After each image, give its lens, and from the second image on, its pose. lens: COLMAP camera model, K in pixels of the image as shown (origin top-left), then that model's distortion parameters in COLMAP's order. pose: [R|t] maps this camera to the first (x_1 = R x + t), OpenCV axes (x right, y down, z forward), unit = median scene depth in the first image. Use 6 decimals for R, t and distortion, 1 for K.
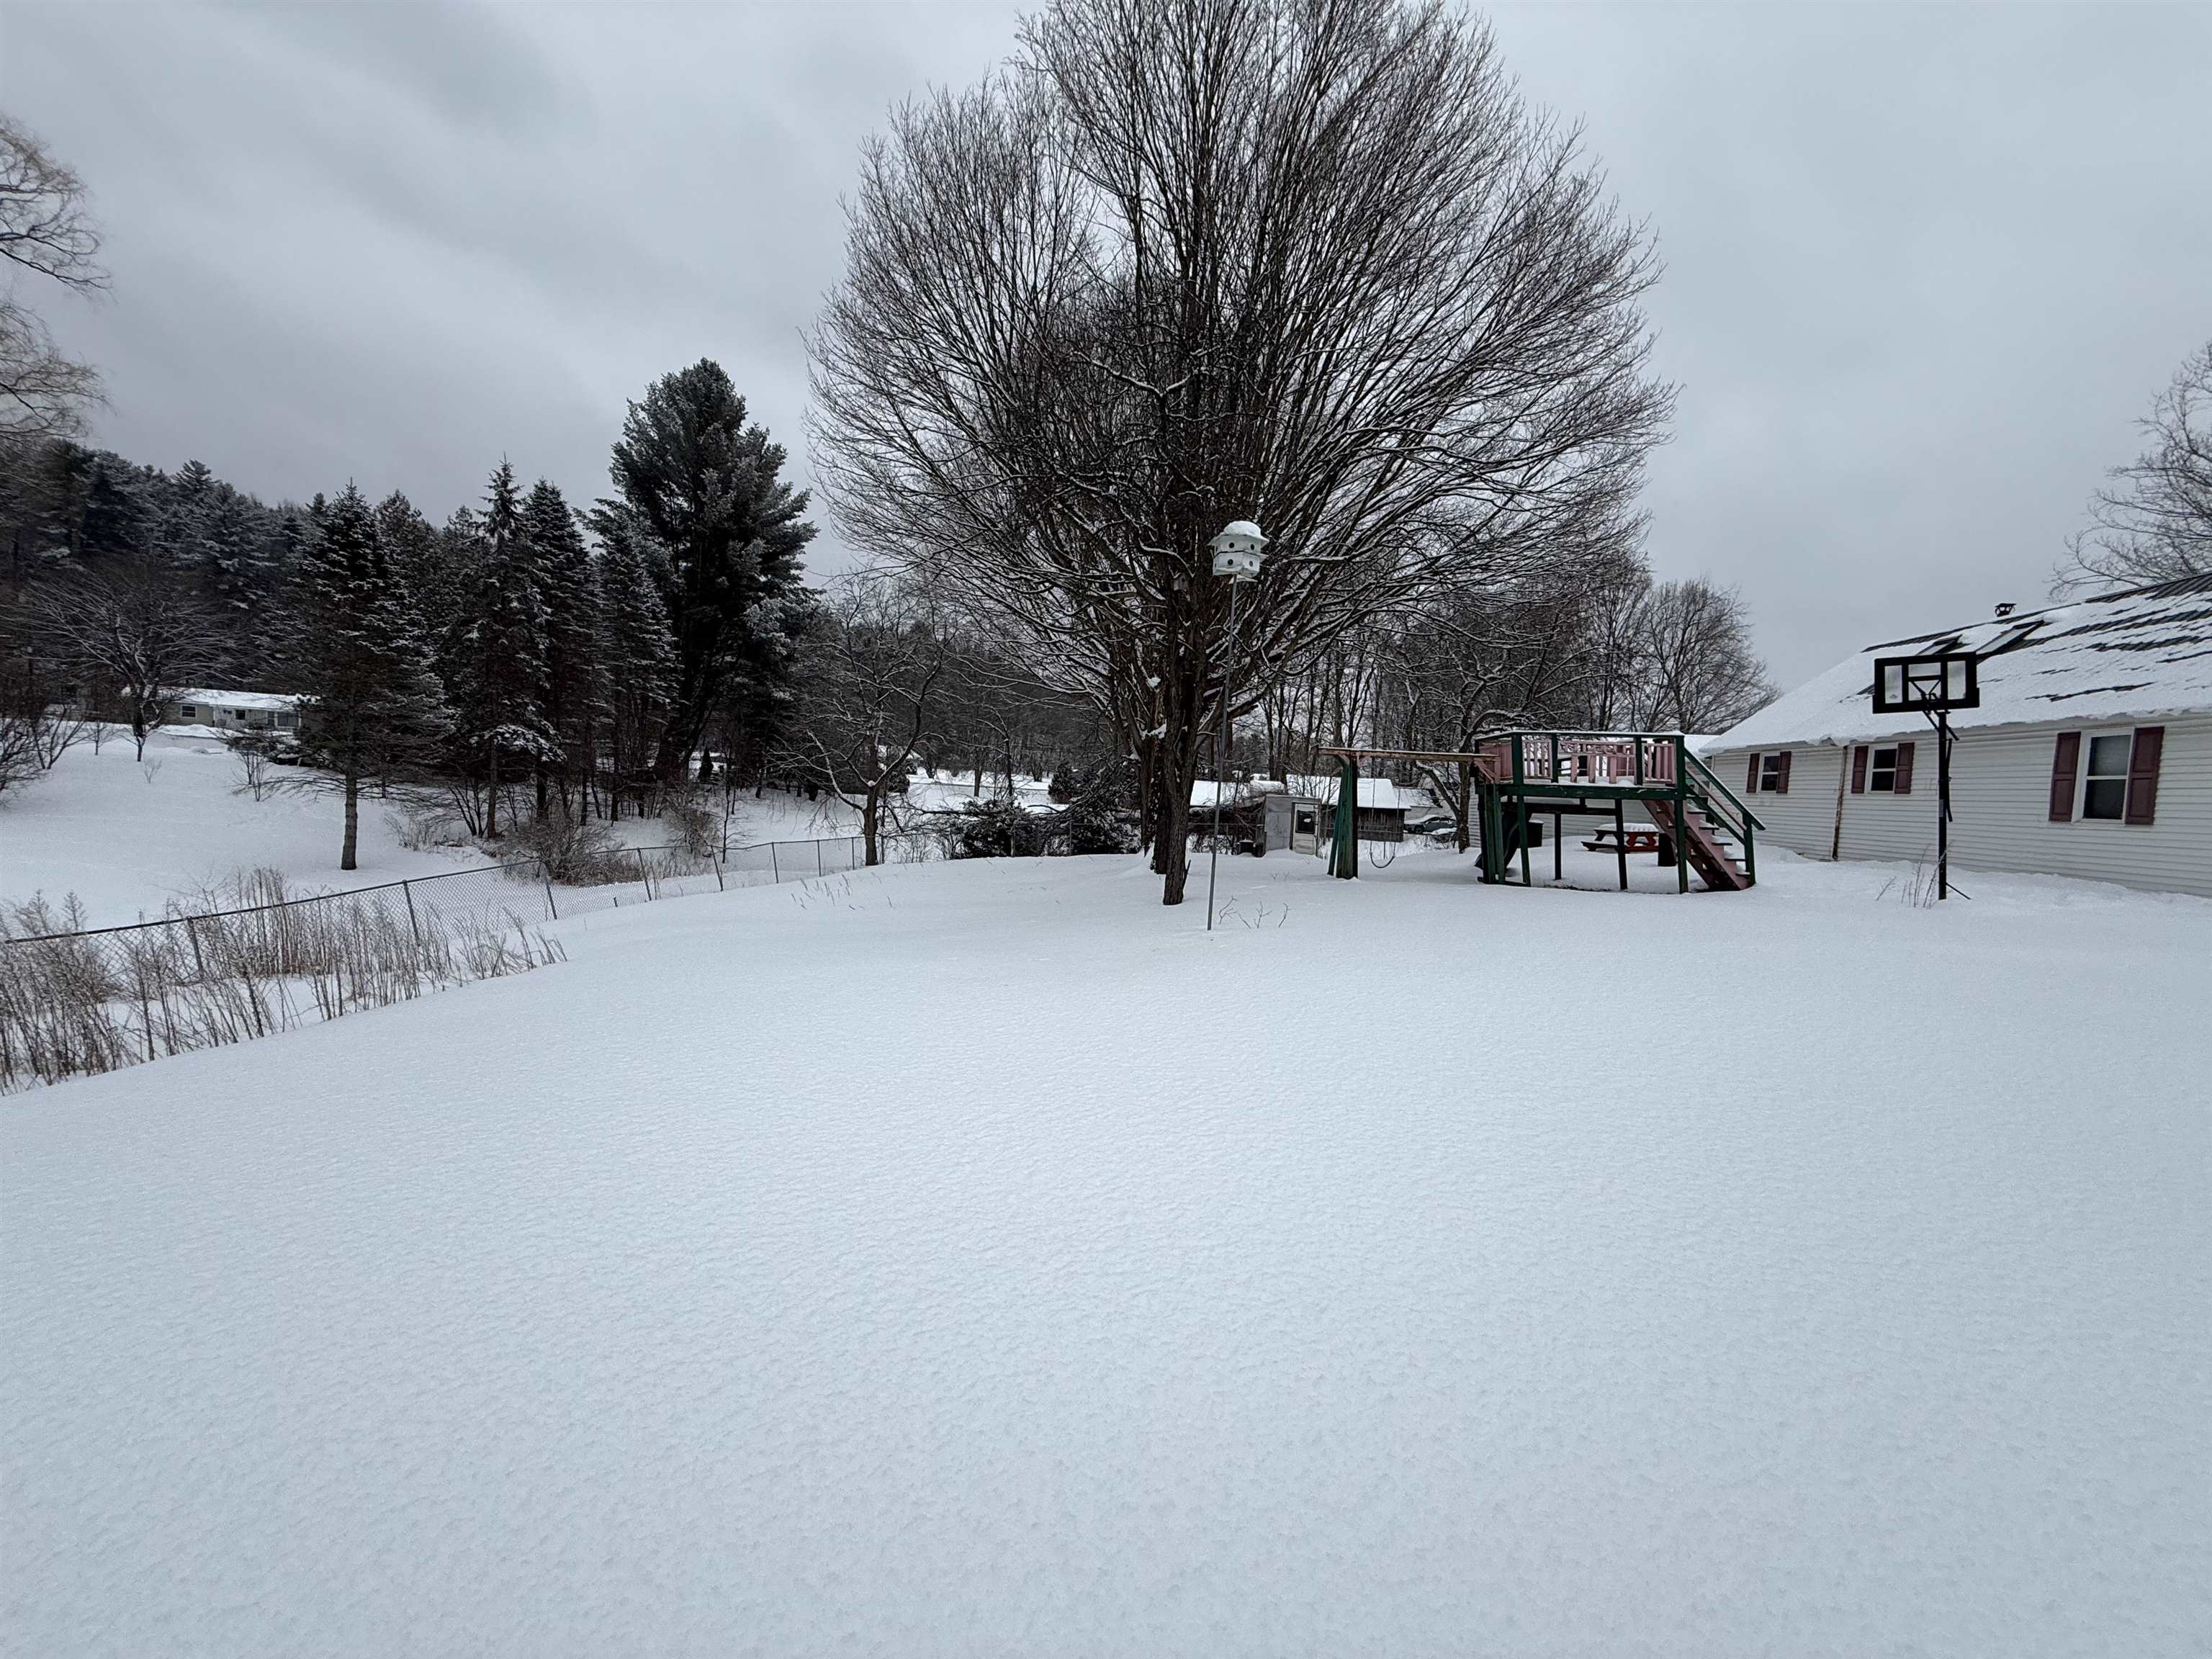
lens RADIAL K [[887.1, 0, 1096.5], [0, 887.1, 824.7], [0, 0, 1]] dist [0.007985, -0.002961]
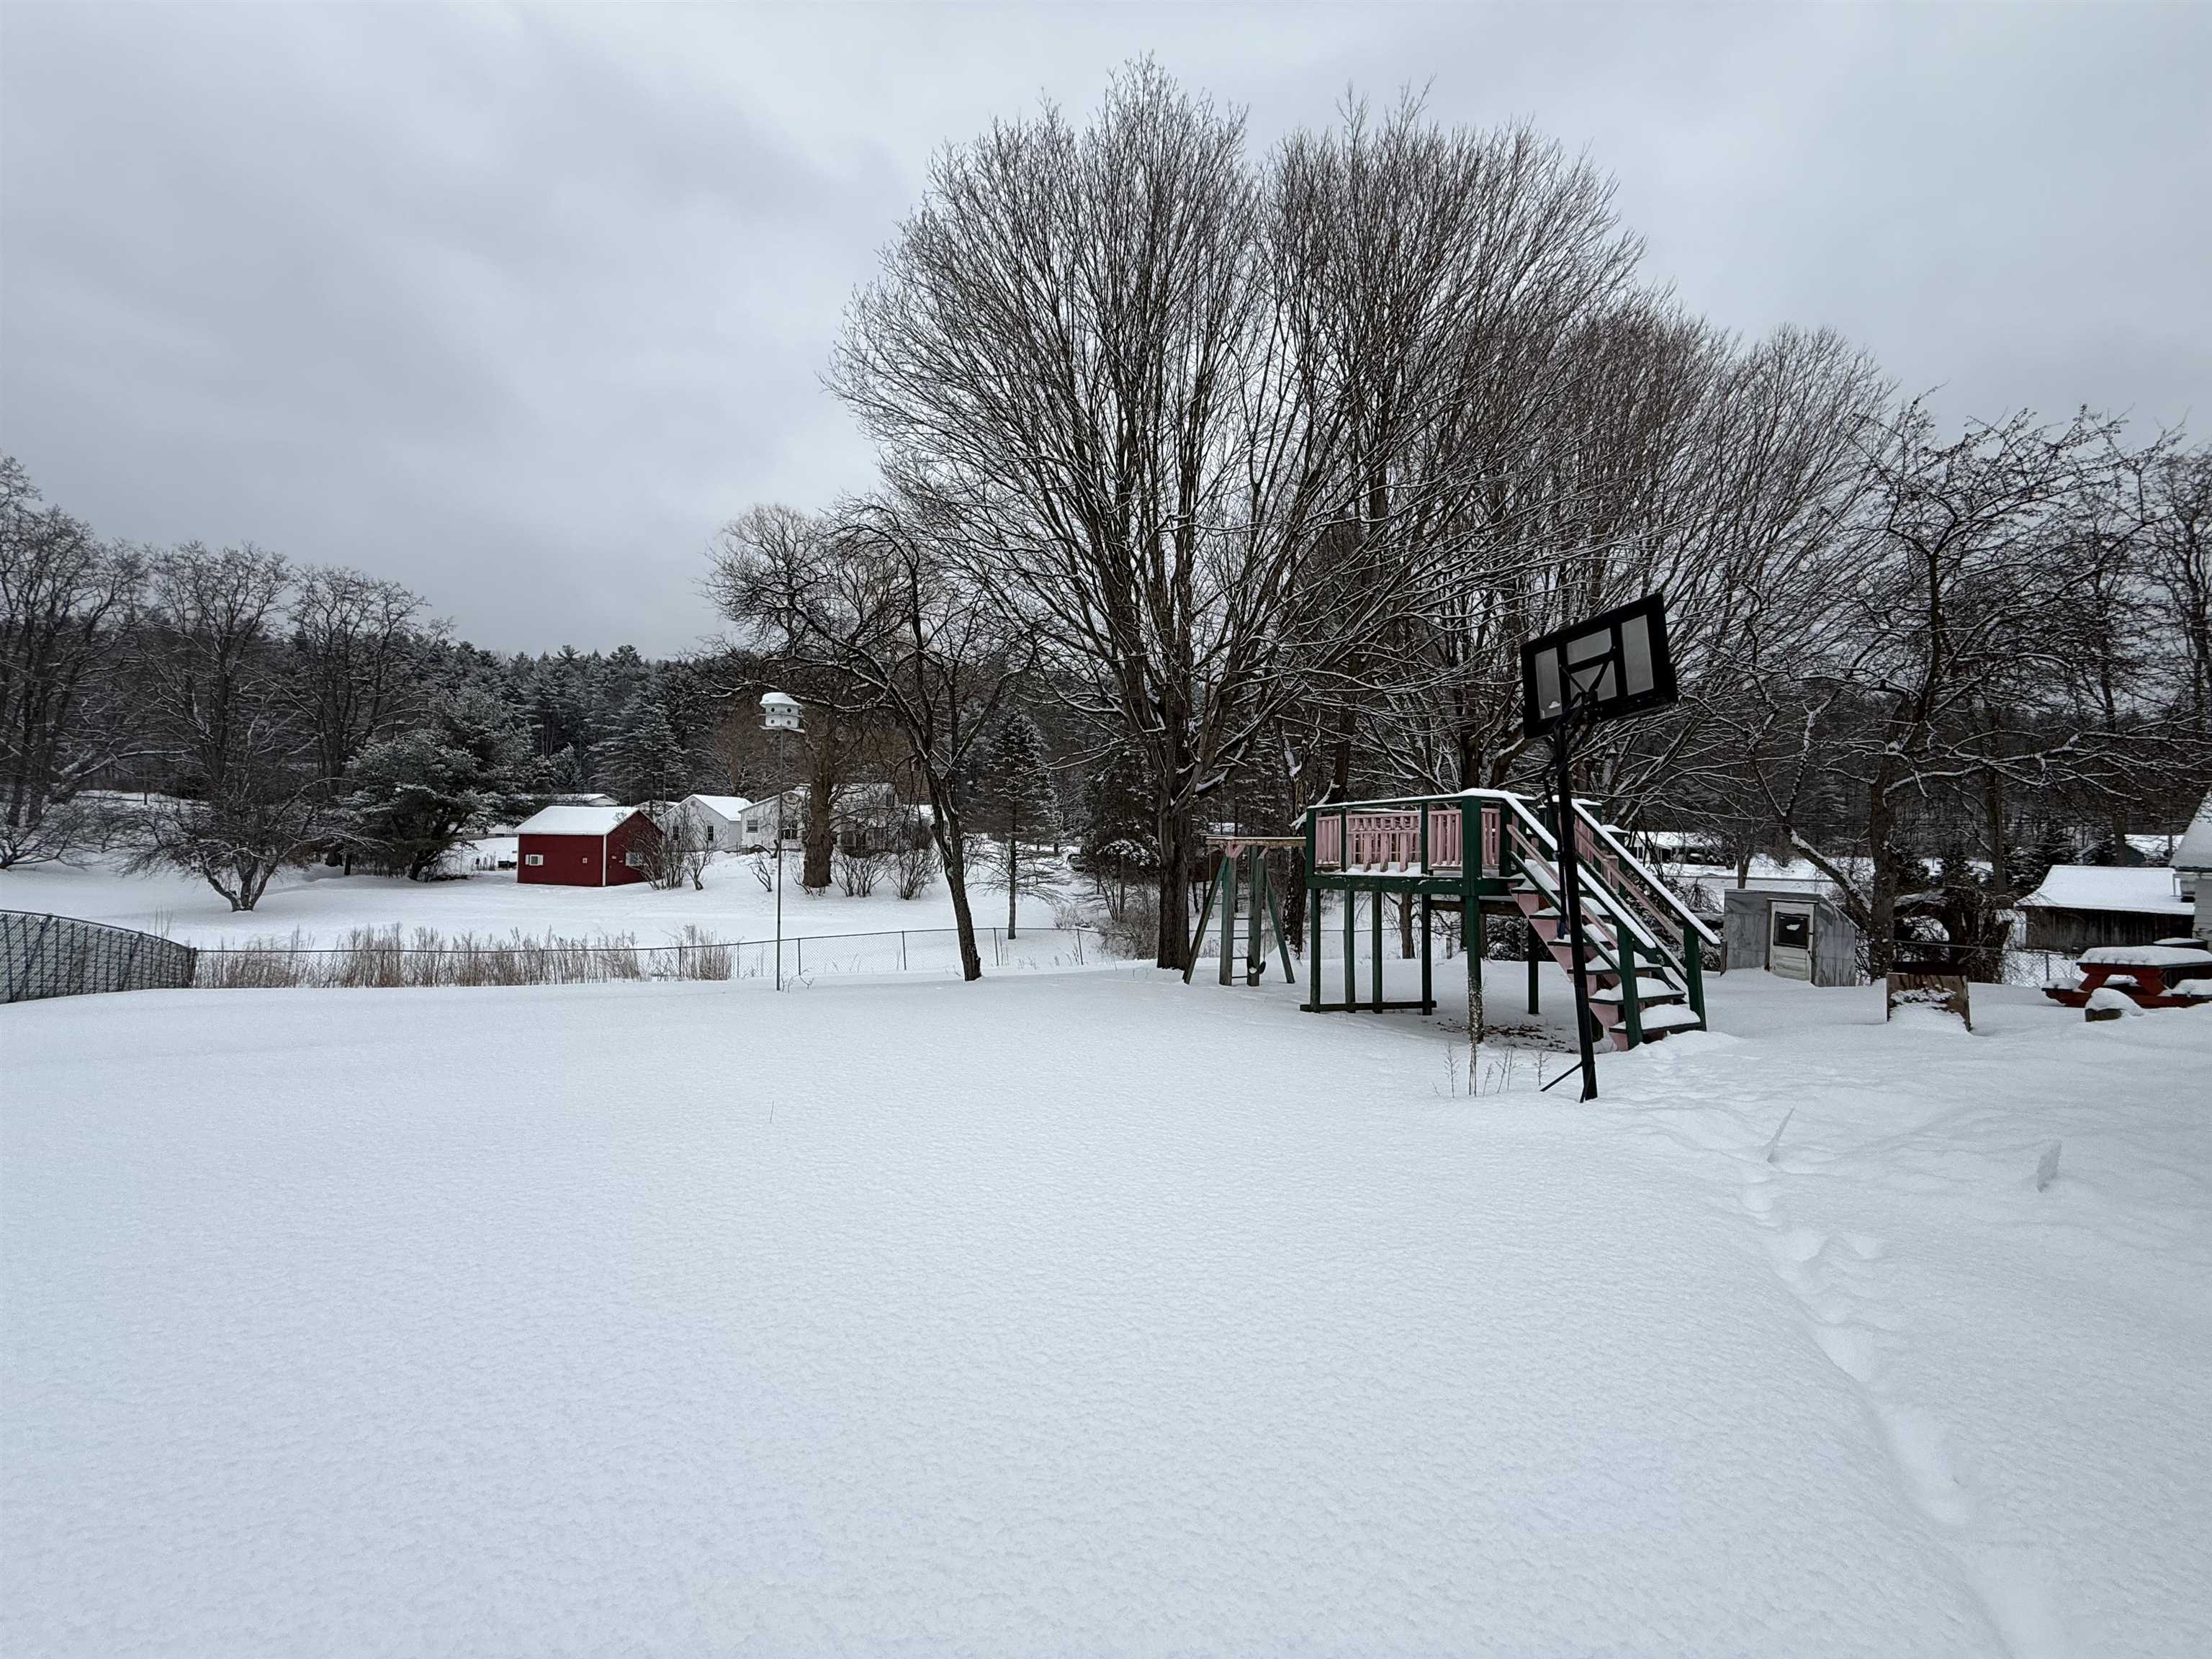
lens RADIAL K [[887.1, 0, 1107.3], [0, 887.1, 843.2], [0, 0, 1]] dist [0.007985, -0.002961]
pose [[0.586817, -0.045243, -0.808455, 0.895912], [-0.024360, 0.996999, -0.073477, -0.011526], [0.809353, 0.062812, 0.583954, 0.364202]]
